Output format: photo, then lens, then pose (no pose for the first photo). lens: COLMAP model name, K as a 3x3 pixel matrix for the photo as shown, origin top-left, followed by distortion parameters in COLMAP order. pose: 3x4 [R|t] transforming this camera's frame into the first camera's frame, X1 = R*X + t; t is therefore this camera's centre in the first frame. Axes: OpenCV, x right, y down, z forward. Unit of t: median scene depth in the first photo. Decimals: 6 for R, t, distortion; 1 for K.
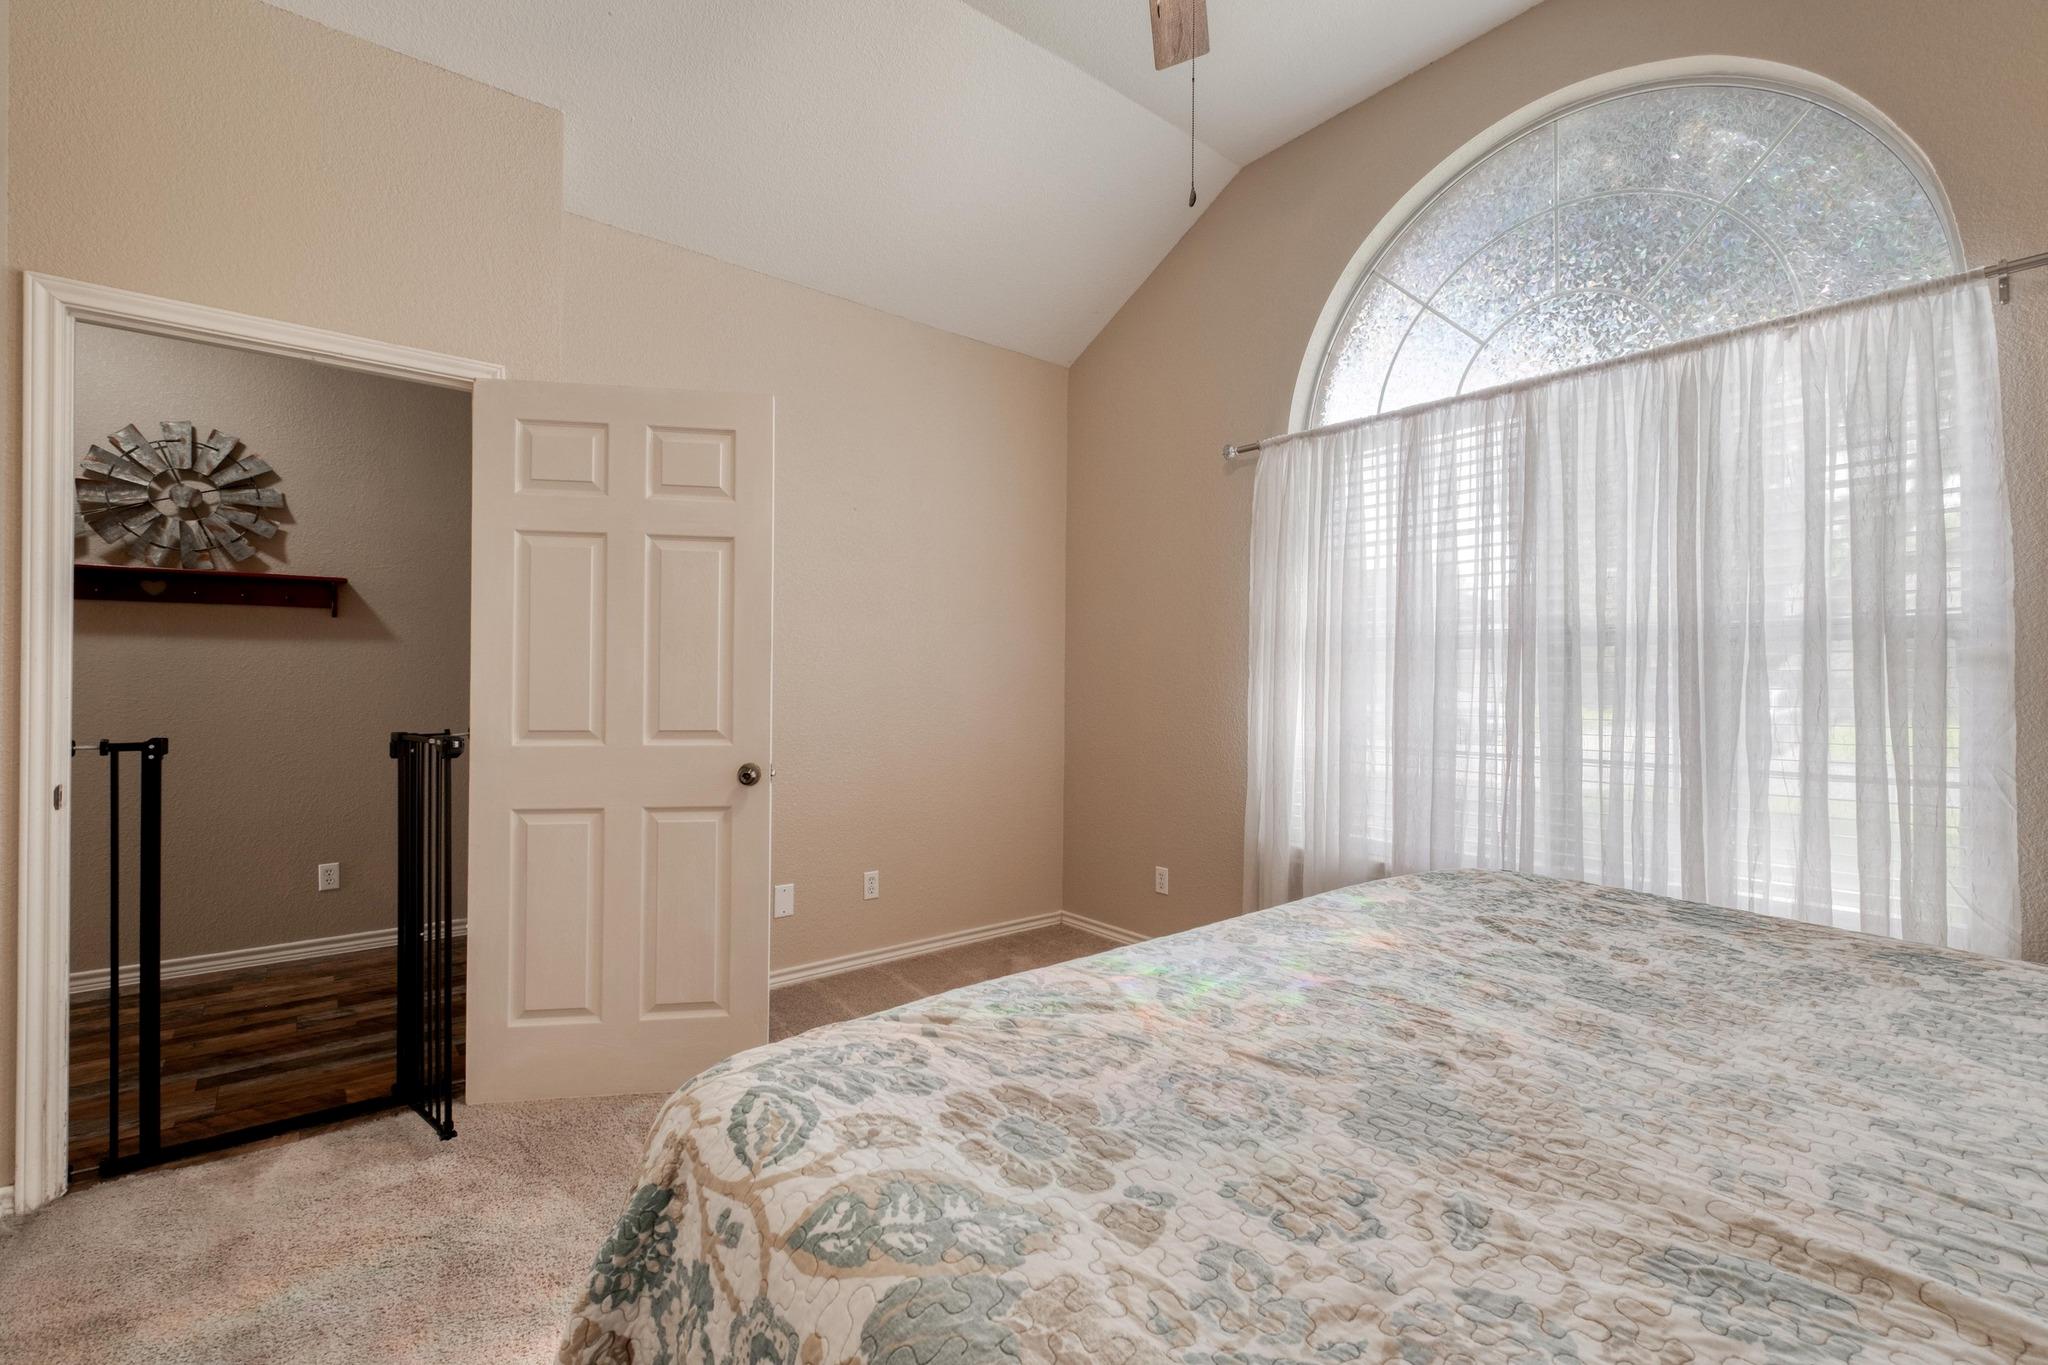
lens RADIAL K [[889.7, 0, 1033.2], [0, 889.7, 682.5], [0, 0, 1]] dist [0.006882, -0.002433]
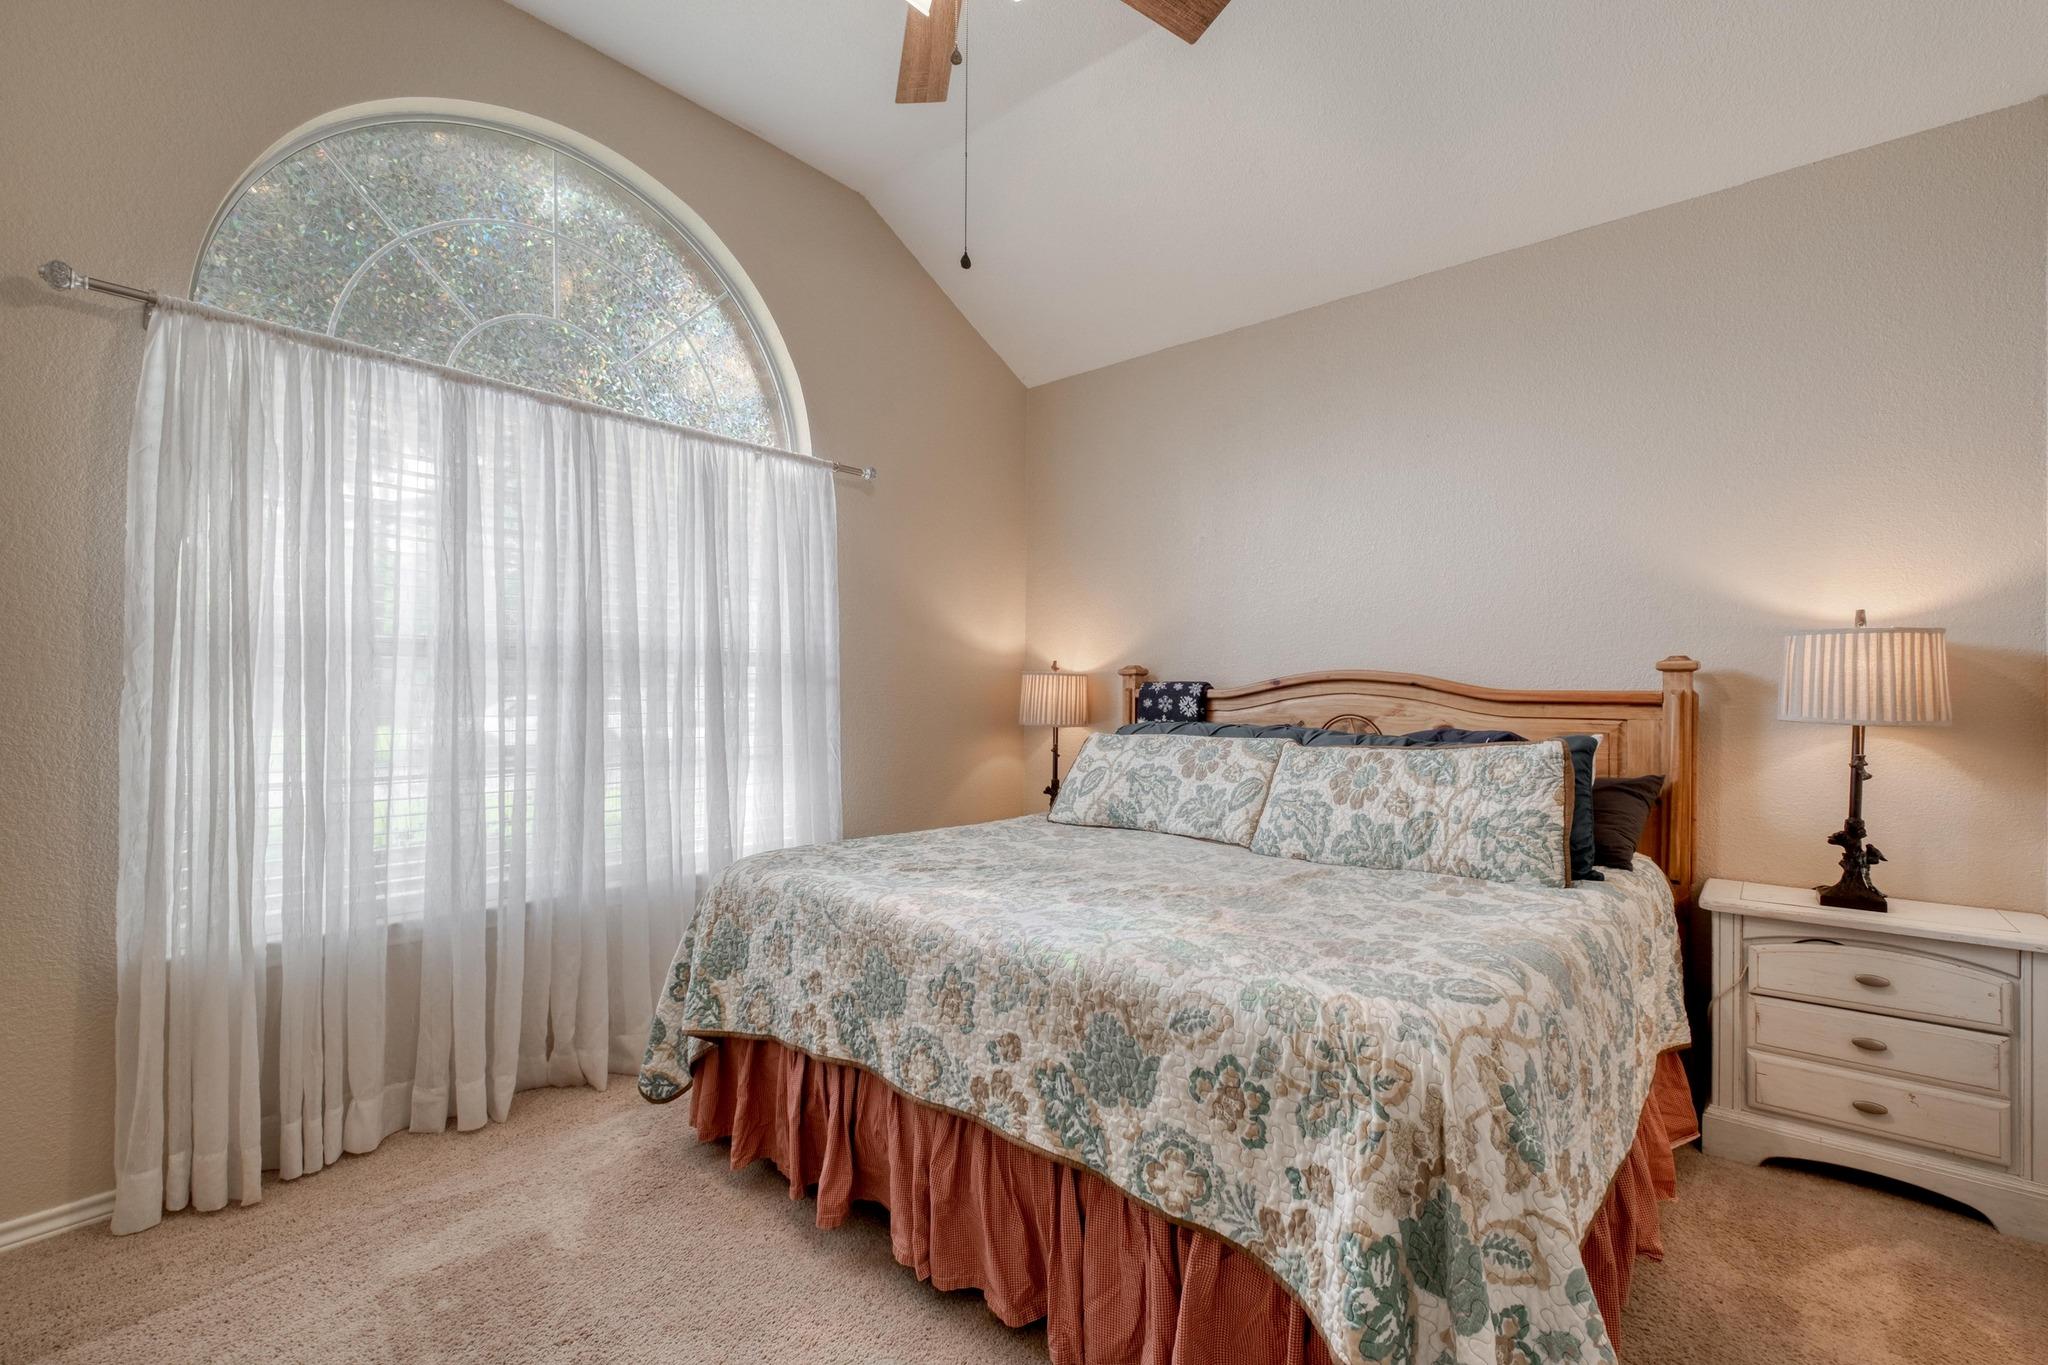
lens RADIAL K [[889.7, 0, 1034.4], [0, 889.7, 687.7], [0, 0, 1]] dist [0.006882, -0.002433]
pose [[-0.183554, 0.004924, 0.982997, -0.757377], [-0.002461, 0.999982, -0.005469, -0.004949], [-0.983007, -0.003423, -0.183539, 0.917913]]
